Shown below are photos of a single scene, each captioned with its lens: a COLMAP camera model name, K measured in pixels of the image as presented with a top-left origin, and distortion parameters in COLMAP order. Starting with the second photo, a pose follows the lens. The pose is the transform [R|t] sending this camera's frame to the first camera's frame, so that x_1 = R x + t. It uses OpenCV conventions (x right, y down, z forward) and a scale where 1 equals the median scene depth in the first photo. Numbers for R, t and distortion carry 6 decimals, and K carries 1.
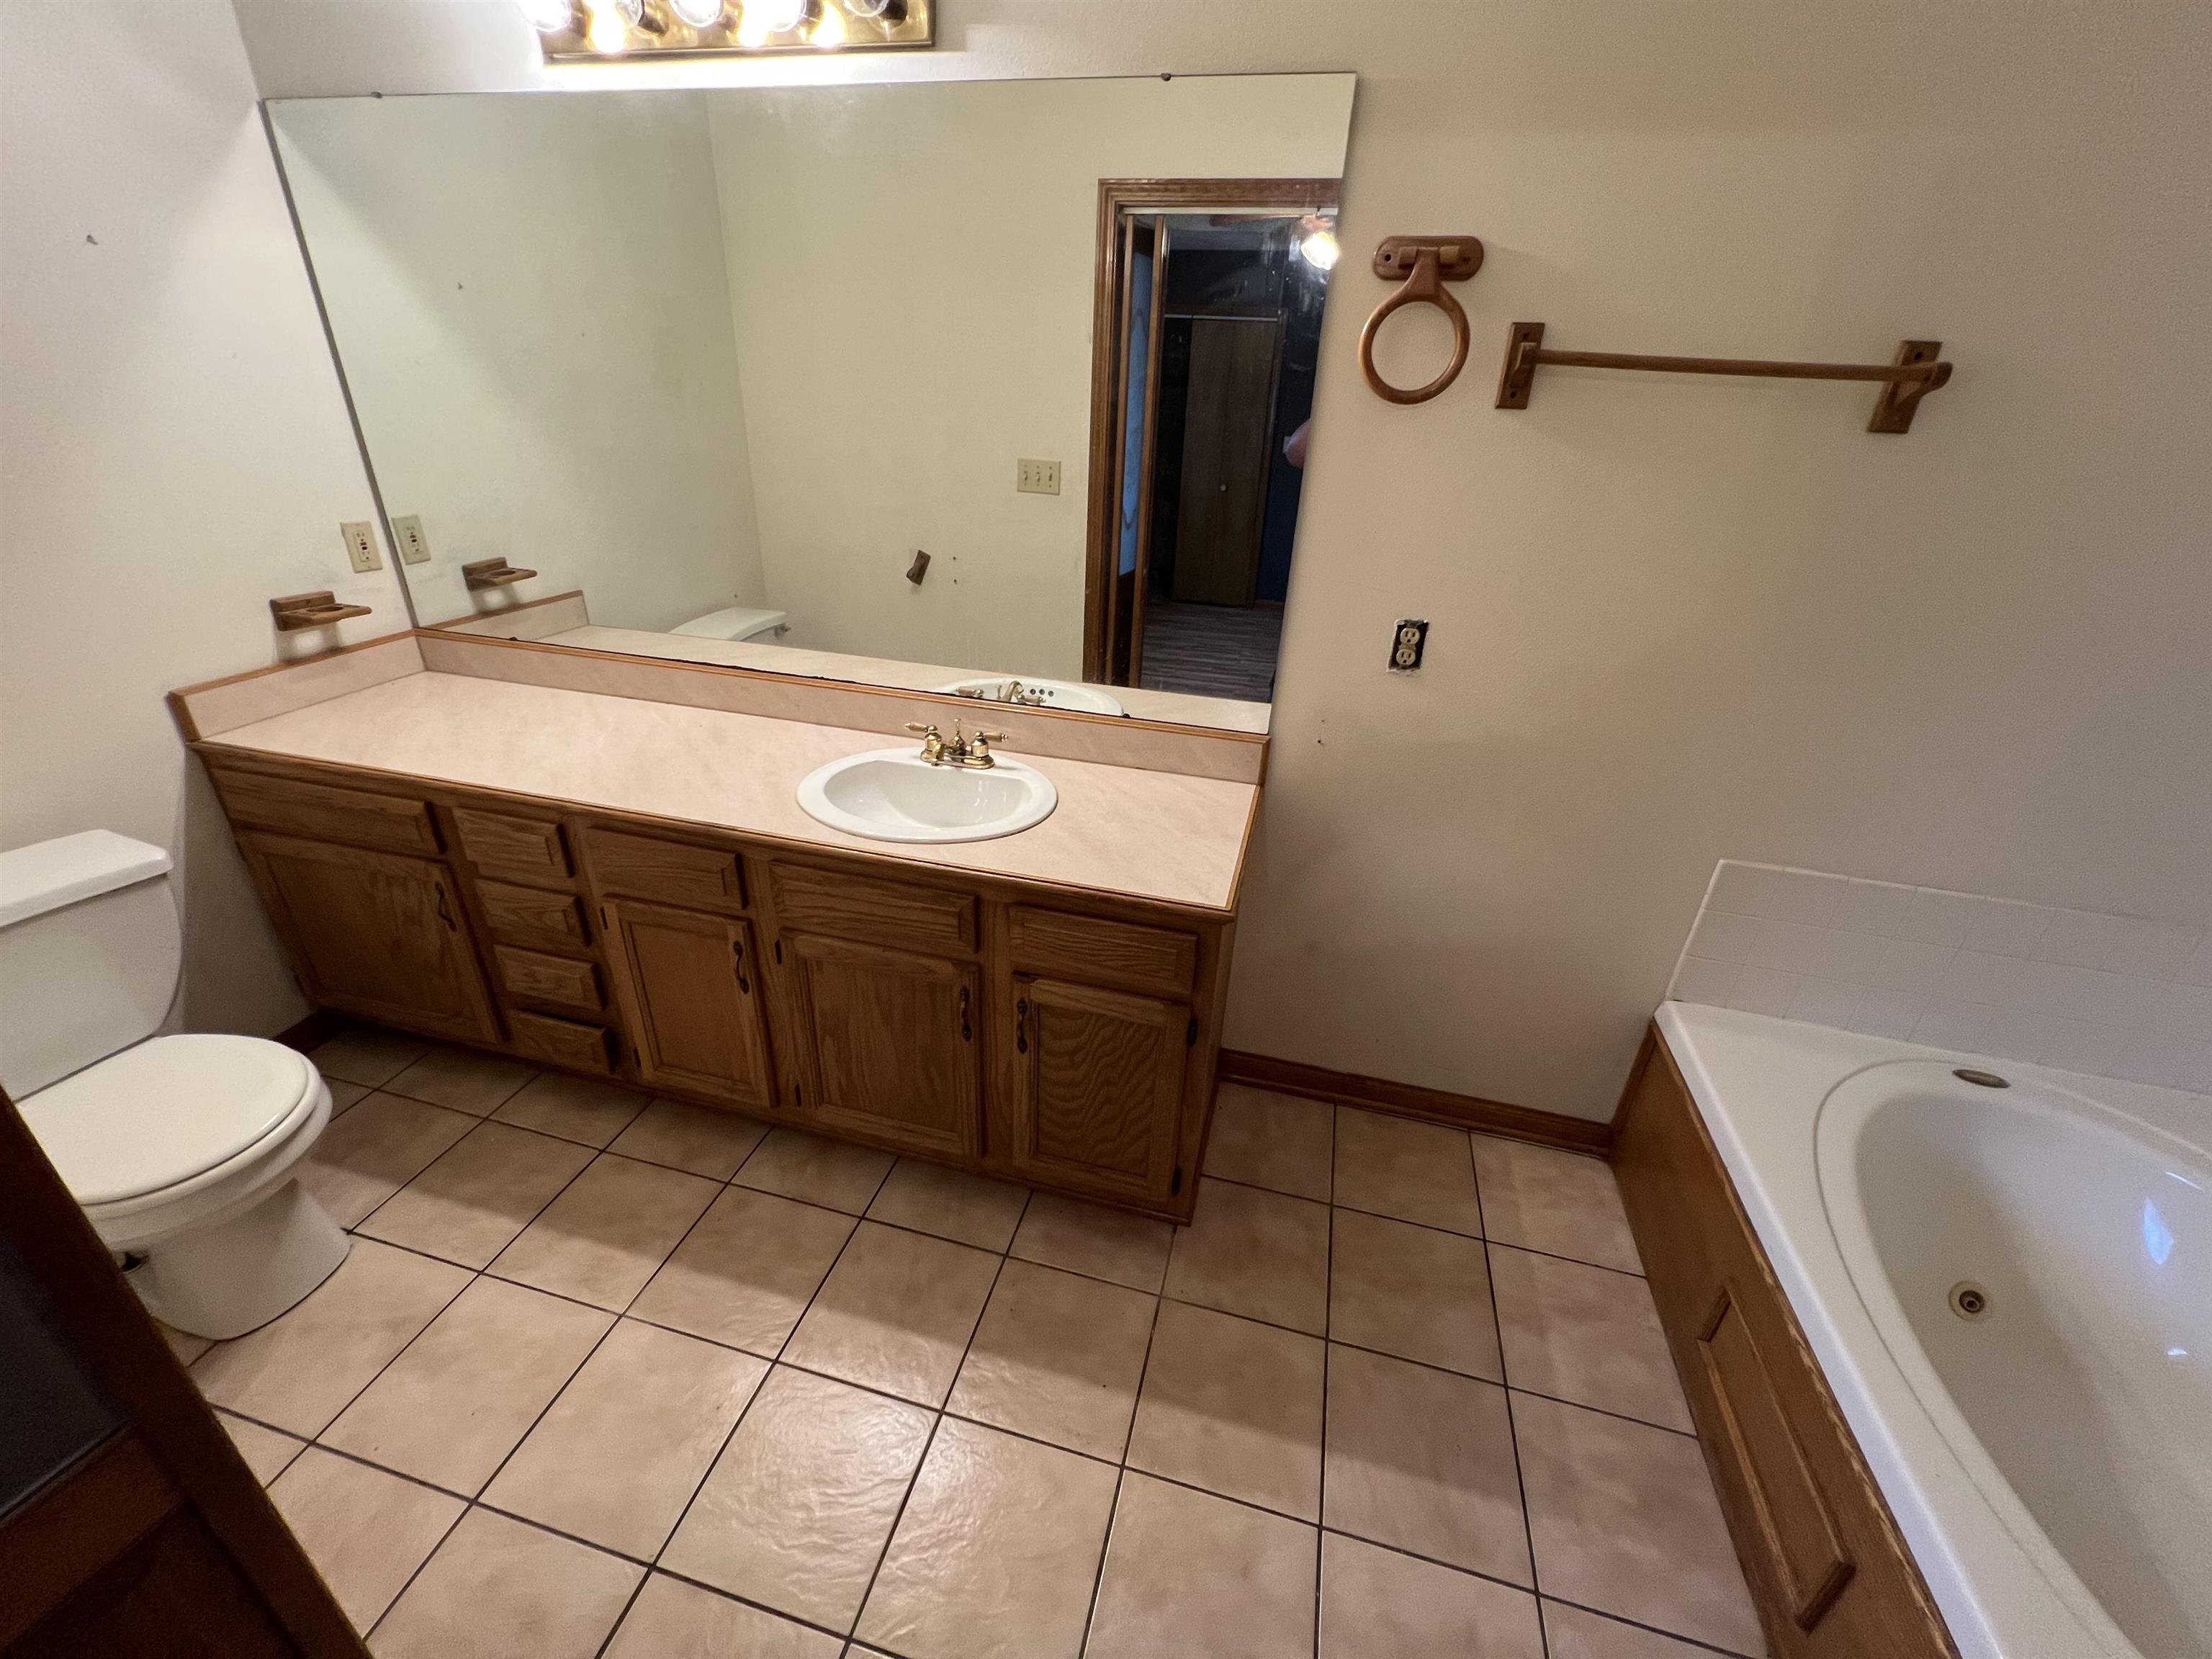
lens RADIAL K [[882.0, 0, 1103.4], [0, 882.0, 825.4], [0, 0, 1]] dist [-0.005729, -0.000093]
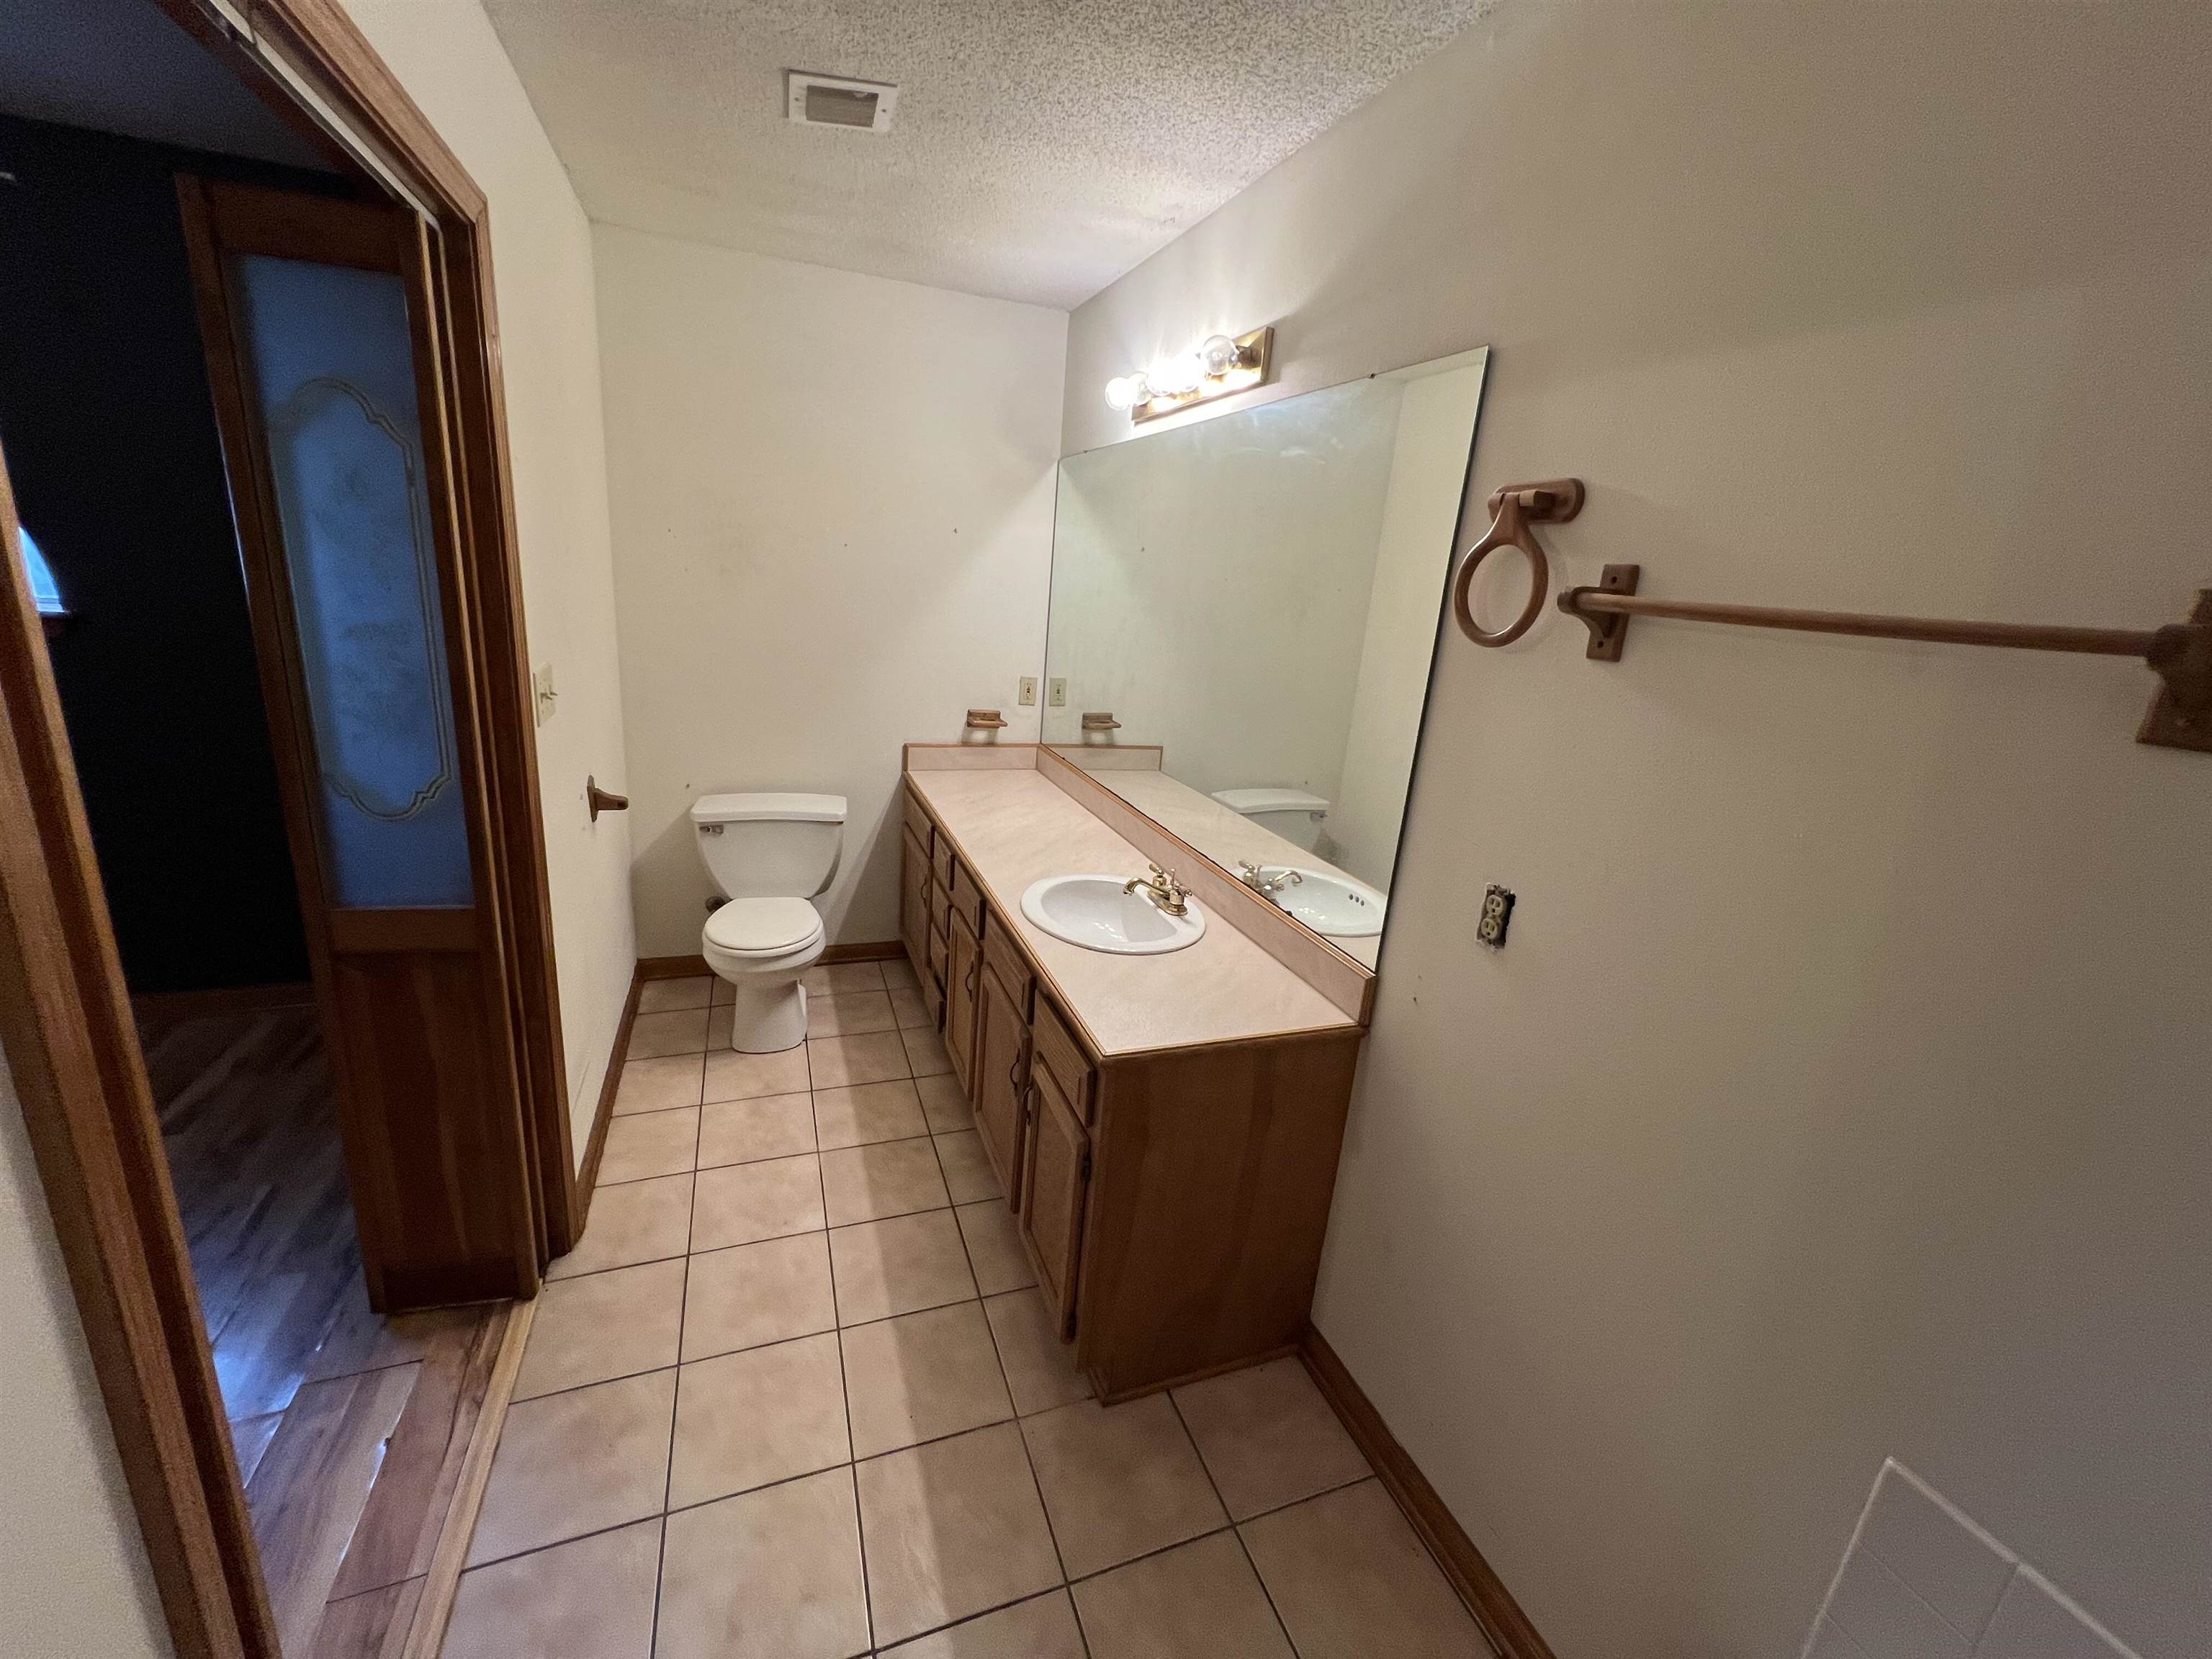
lens RADIAL K [[882.0, 0, 1103.4], [0, 882.0, 825.4], [0, 0, 1]] dist [-0.005729, -0.000093]
pose [[0.577422, 0.226756, -0.784325, 0.755417], [-0.413484, 0.909567, -0.041444, -0.093086], [0.703999, 0.348237, 0.618965, 0.189775]]
